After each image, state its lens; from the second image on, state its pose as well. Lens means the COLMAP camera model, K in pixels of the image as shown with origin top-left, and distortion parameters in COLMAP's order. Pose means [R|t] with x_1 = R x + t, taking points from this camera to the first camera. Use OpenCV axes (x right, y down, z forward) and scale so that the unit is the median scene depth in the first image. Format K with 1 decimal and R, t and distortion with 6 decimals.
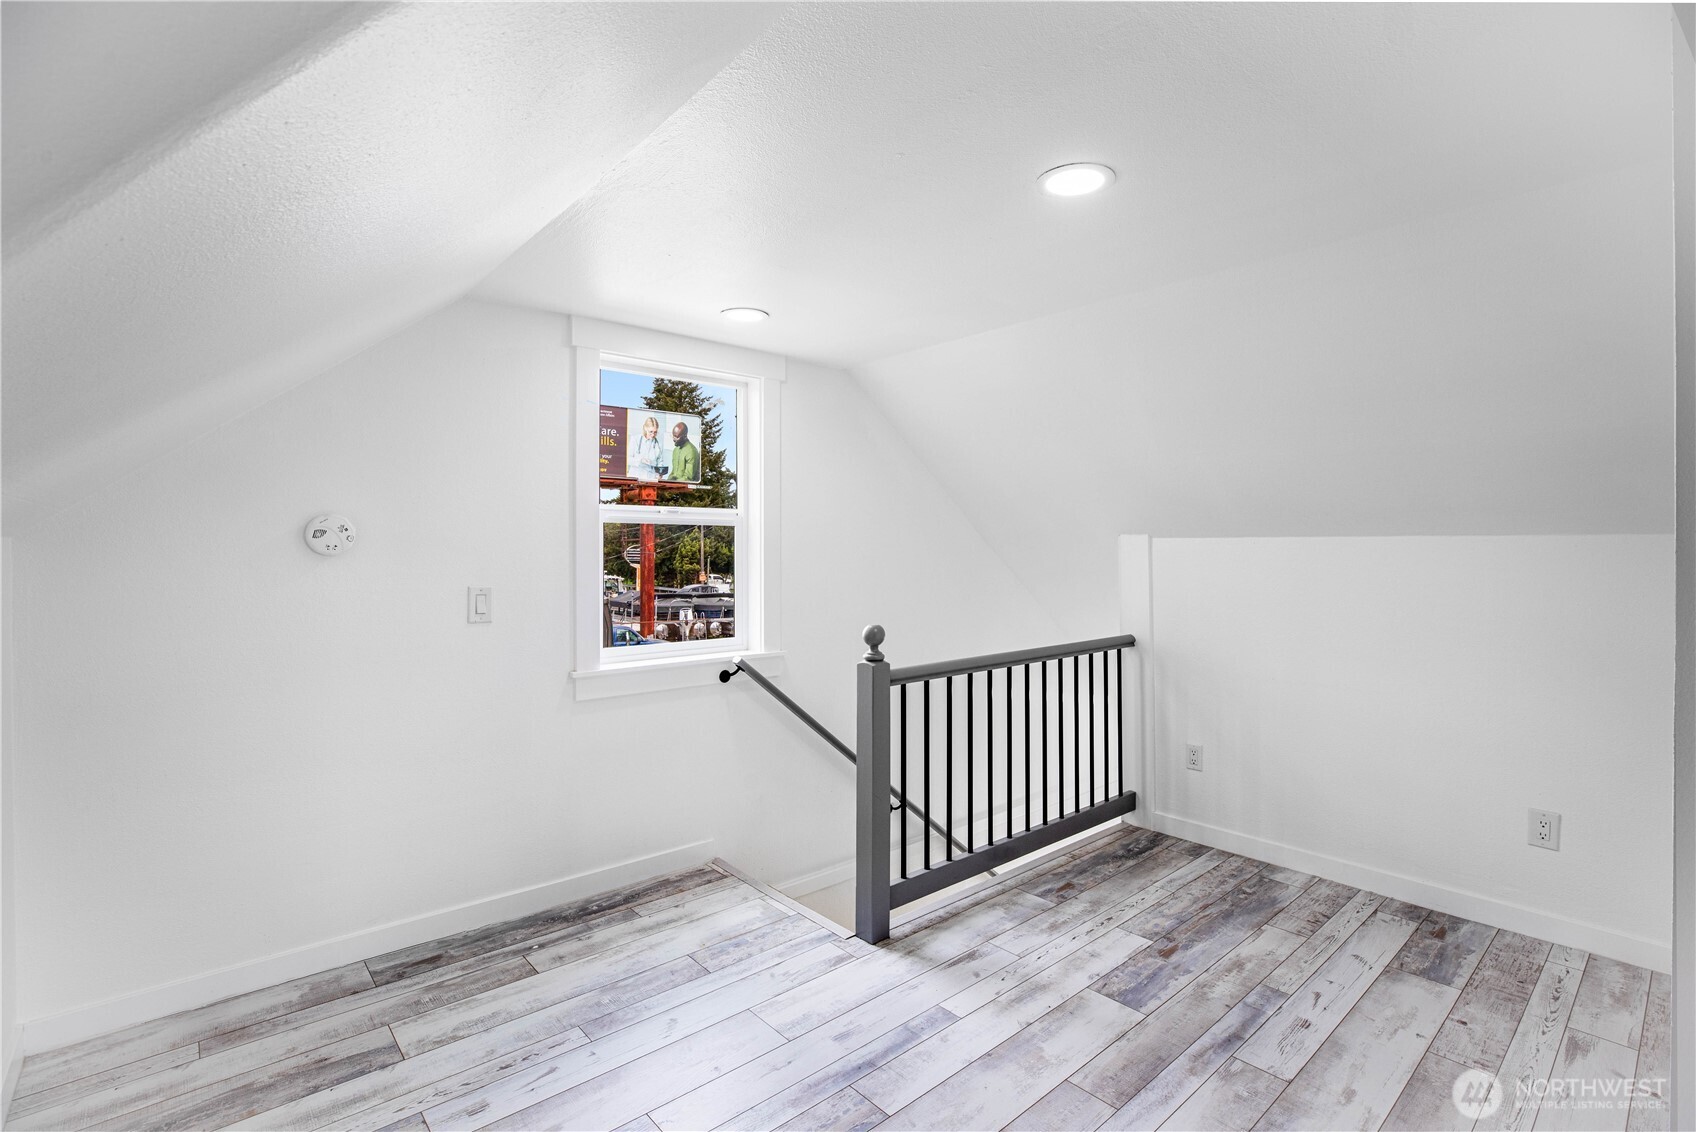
lens RADIAL K [[803.0, 0, 845.0], [0, 803.0, 567.2], [0, 0, 1]] dist [-0.014477, 0.004698]
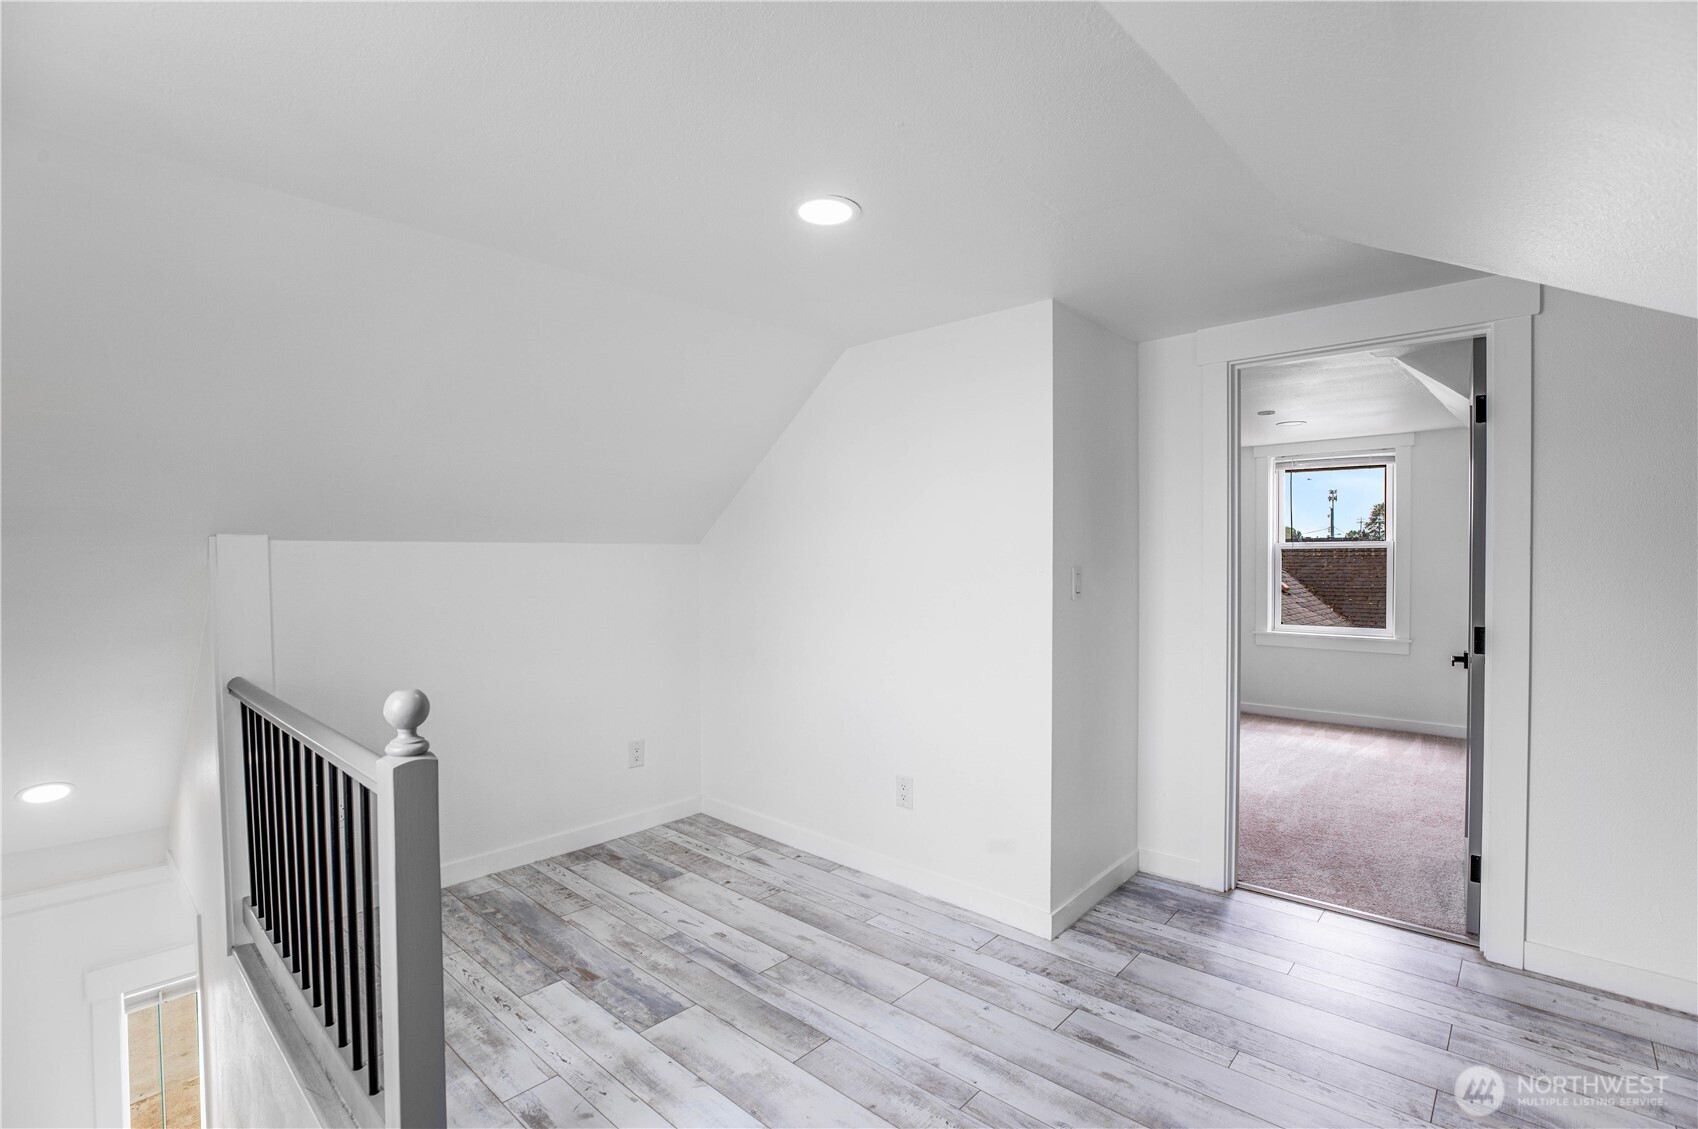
lens RADIAL K [[803.9, 0, 861.6], [0, 803.9, 570.6], [0, 0, 1]] dist [-0.014477, 0.004698]
pose [[-0.122440, -0.021654, 0.992240, -0.571591], [0.023013, 0.999431, 0.024651, -0.019651], [-0.992209, 0.025853, -0.121872, 0.767761]]
